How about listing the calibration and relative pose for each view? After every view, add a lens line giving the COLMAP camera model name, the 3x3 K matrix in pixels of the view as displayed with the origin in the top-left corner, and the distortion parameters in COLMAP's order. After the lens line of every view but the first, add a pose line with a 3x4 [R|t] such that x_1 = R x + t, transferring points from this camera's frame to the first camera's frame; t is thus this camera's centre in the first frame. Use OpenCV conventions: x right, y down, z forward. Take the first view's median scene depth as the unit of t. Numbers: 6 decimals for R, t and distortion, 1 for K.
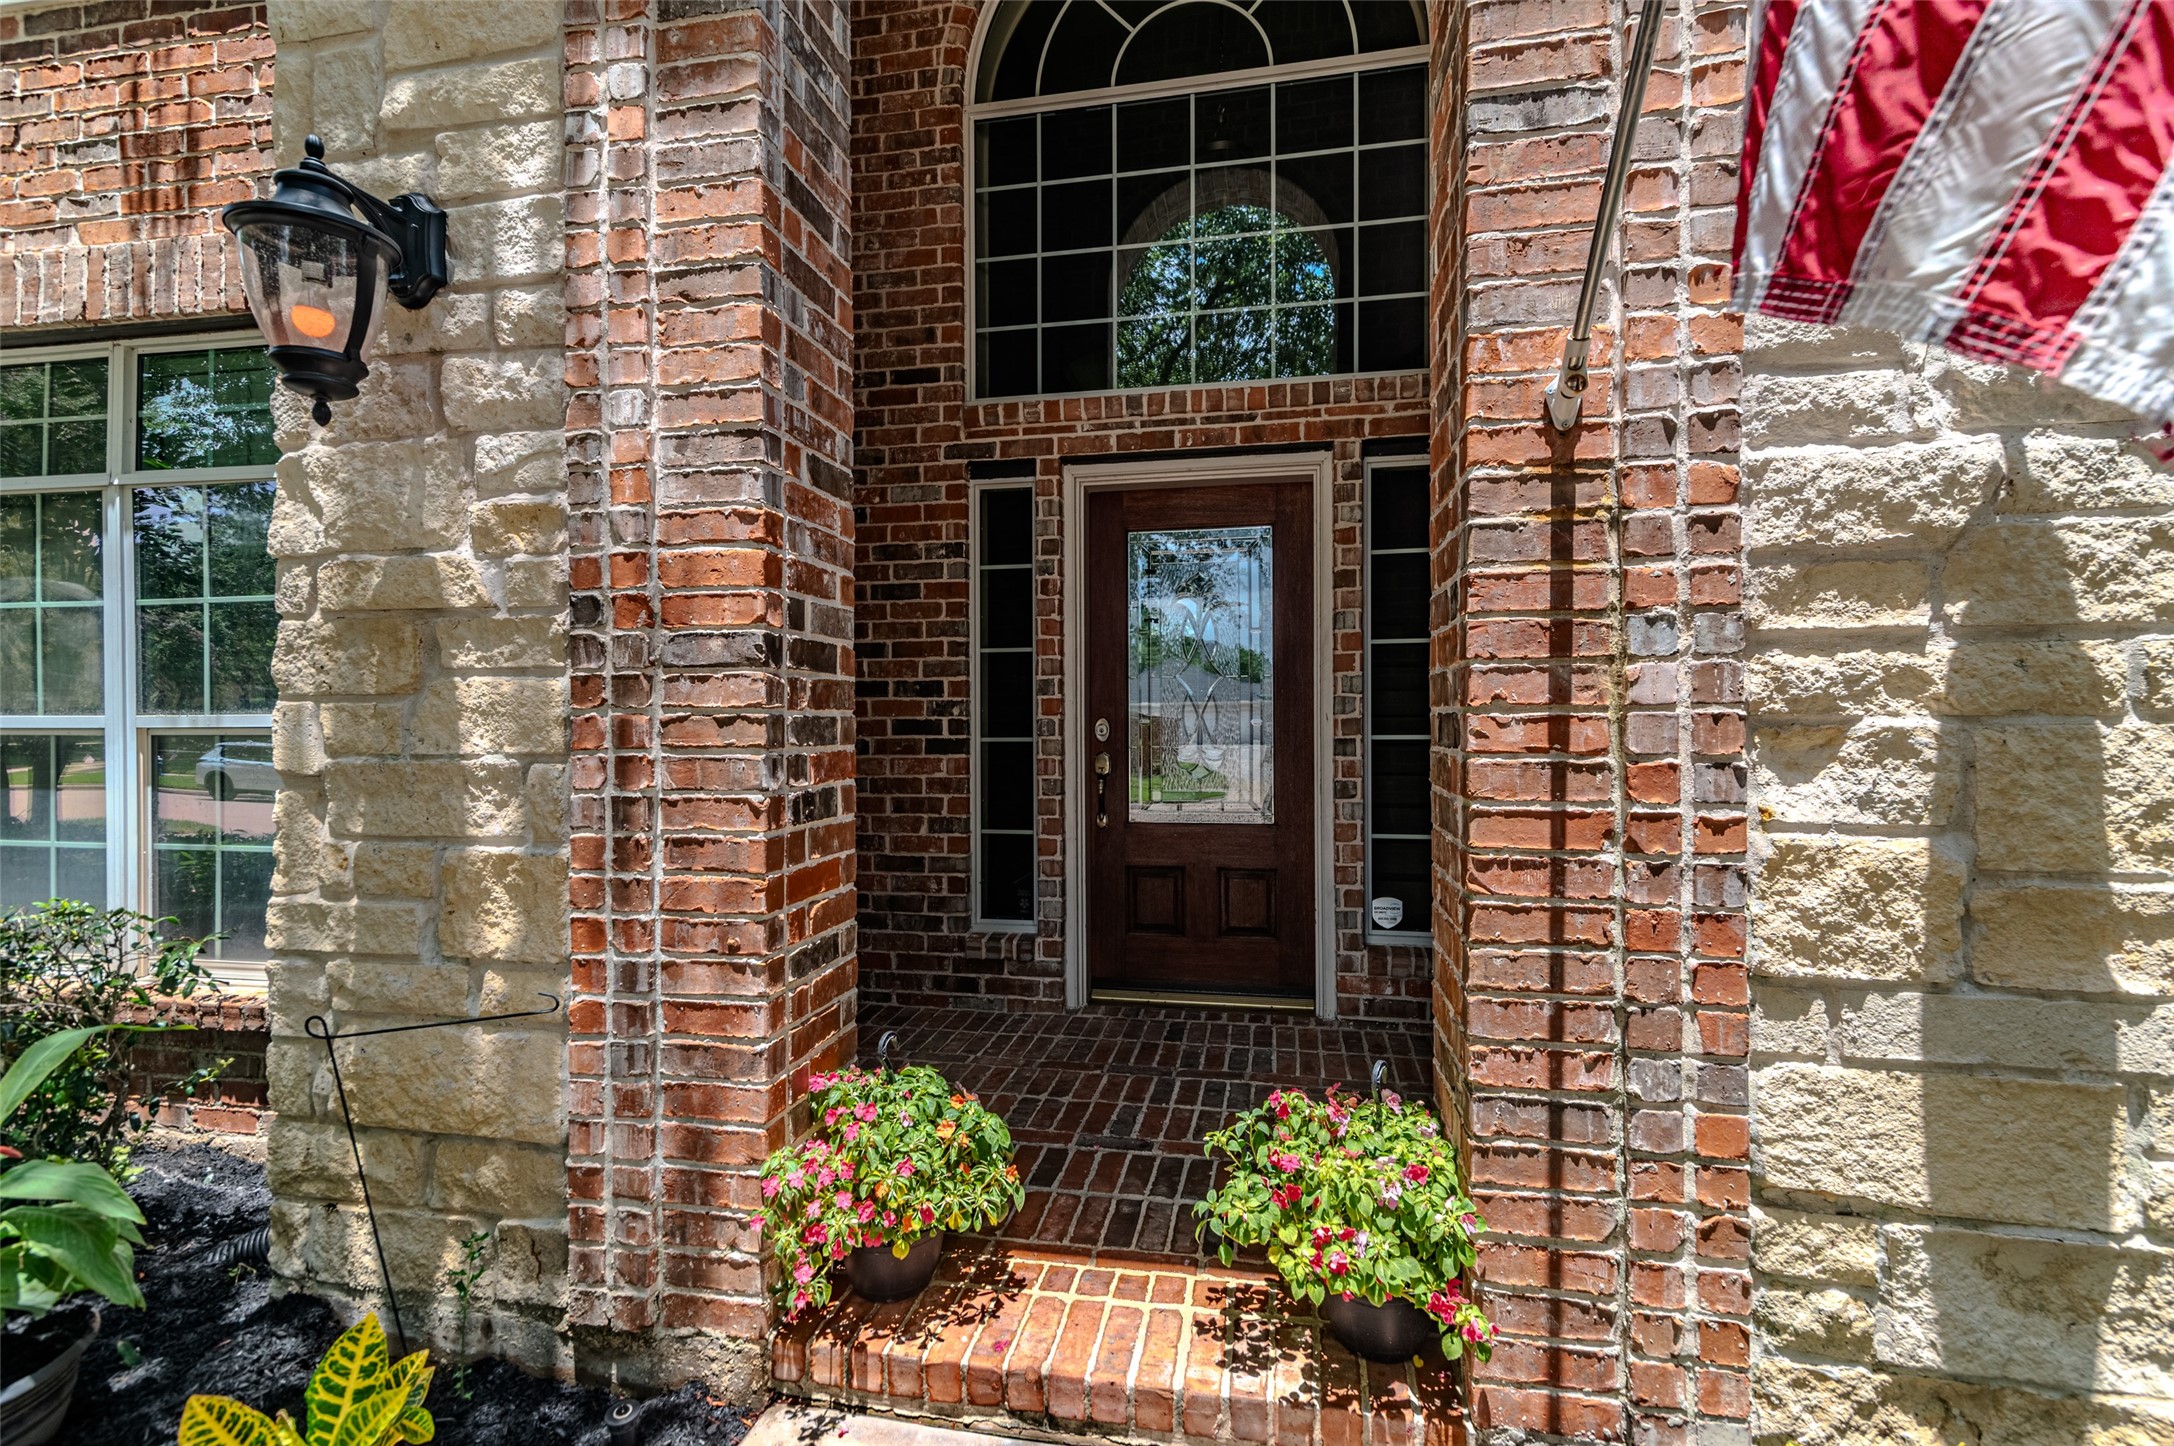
lens RADIAL K [[1000.2, 0, 1176.7], [0, 1000.2, 652.6], [0, 0, 1]] dist [0.017739, 0.000232]
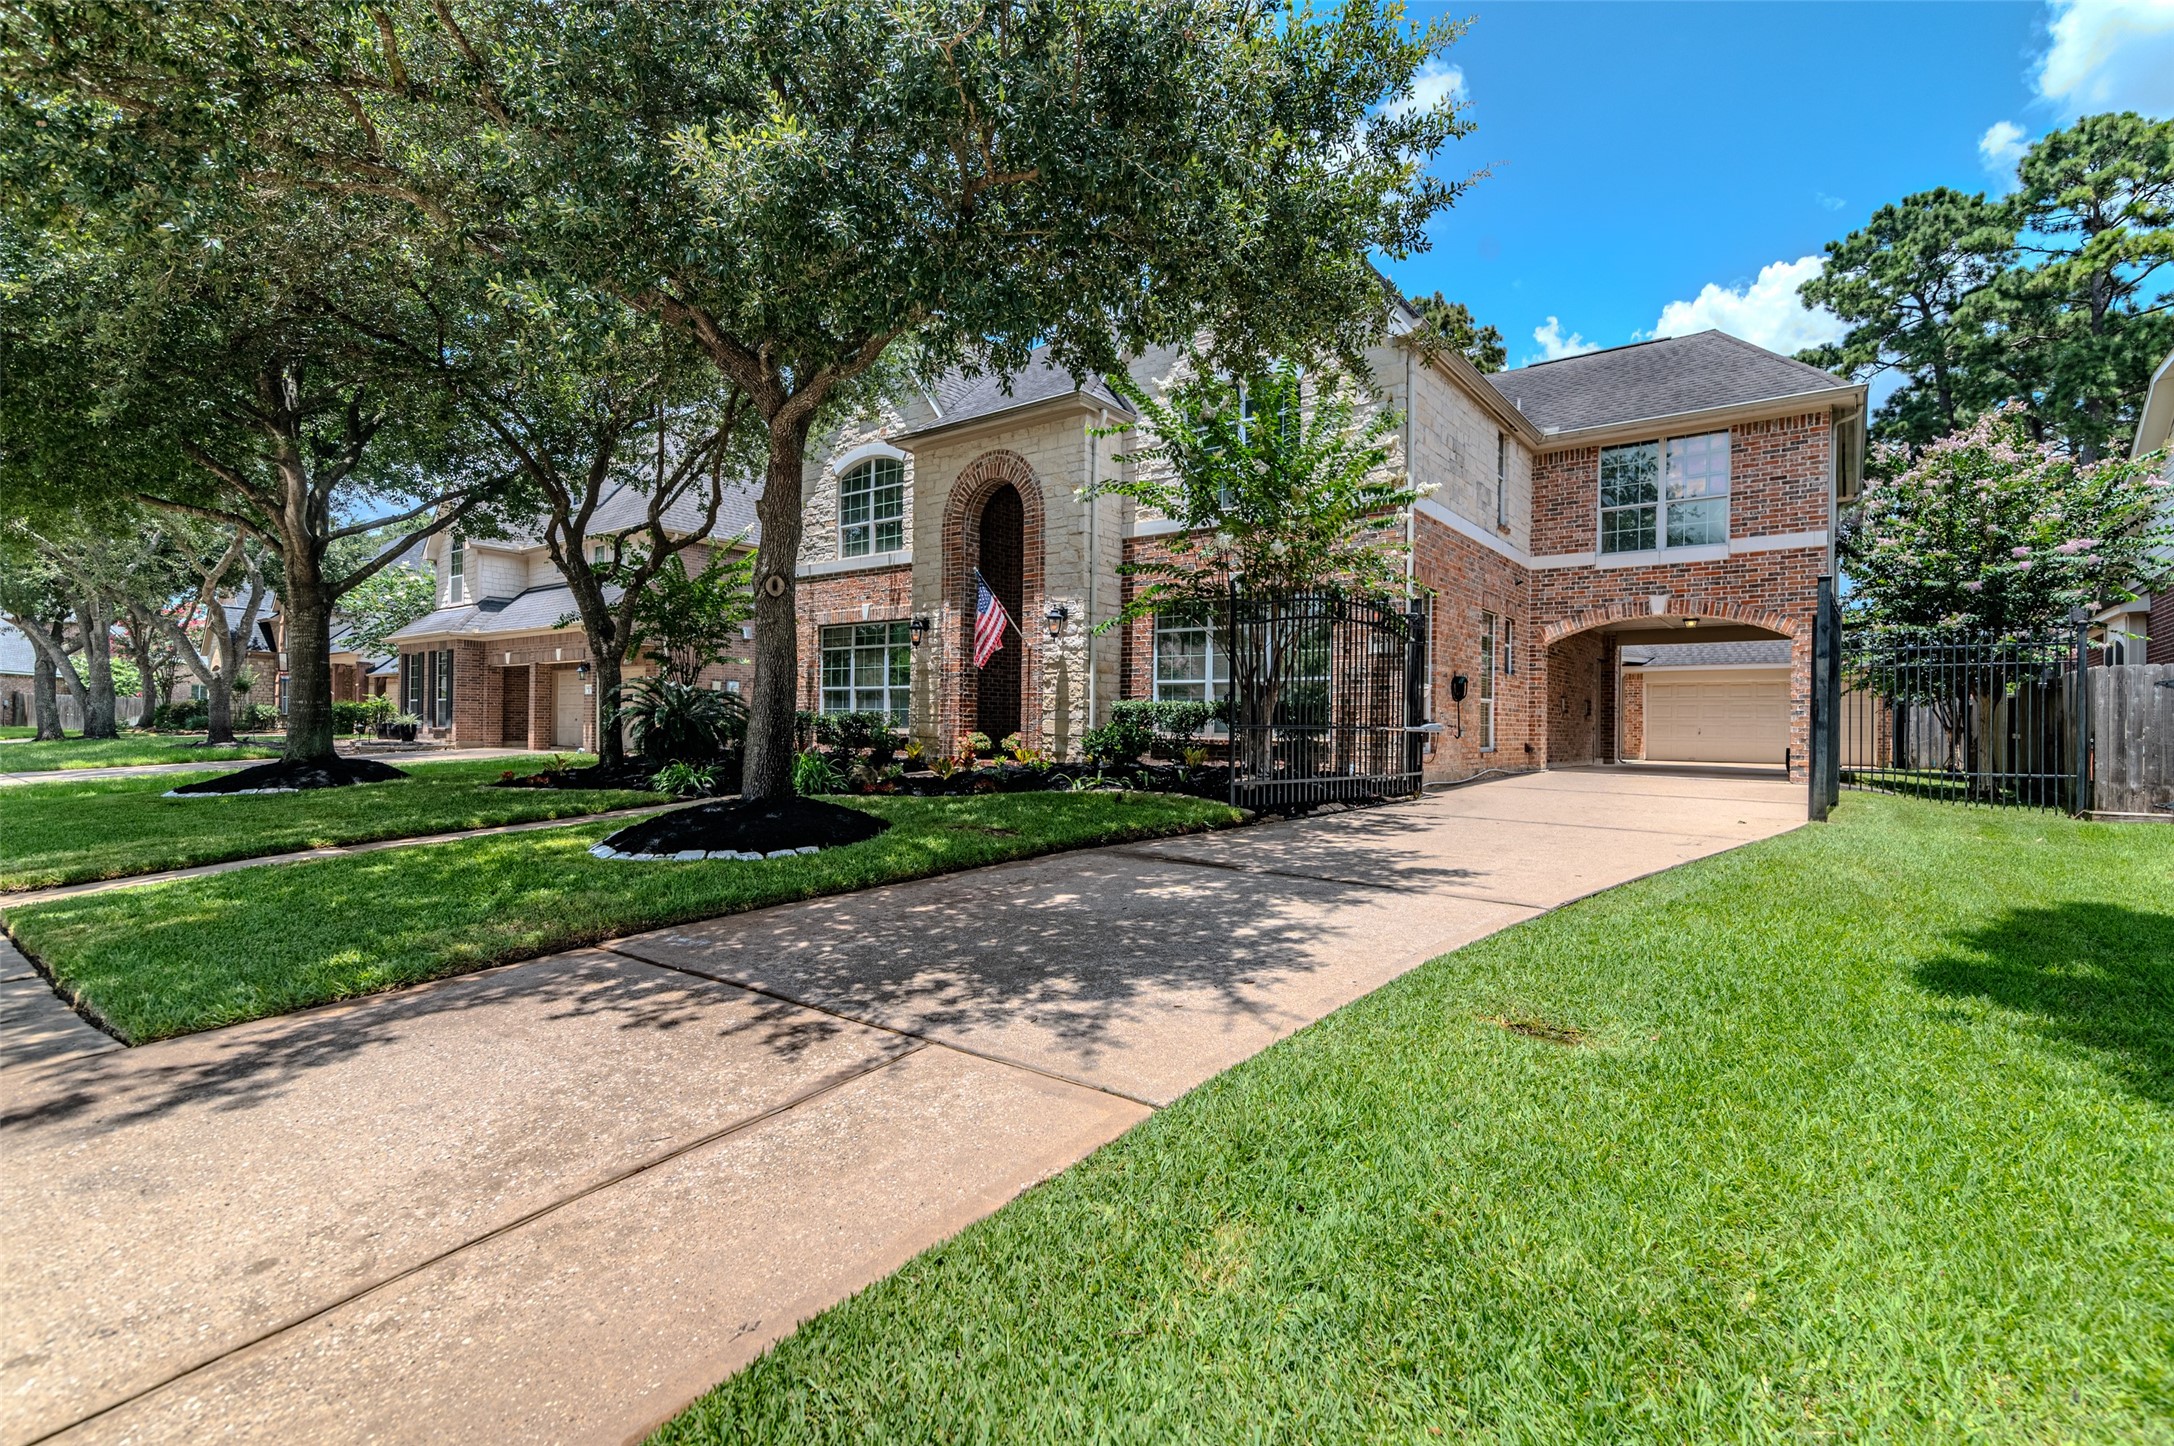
lens RADIAL K [[986.2, 0, 1094.7], [0, 986.2, 712.4], [0, 0, 1]] dist [0.012334, -0.000255]
pose [[0.882302, 0.022216, -0.470160, 4.764875], [-0.010730, 0.999575, 0.027096, 0.085360], [0.470562, -0.018862, 0.882165, -6.115673]]
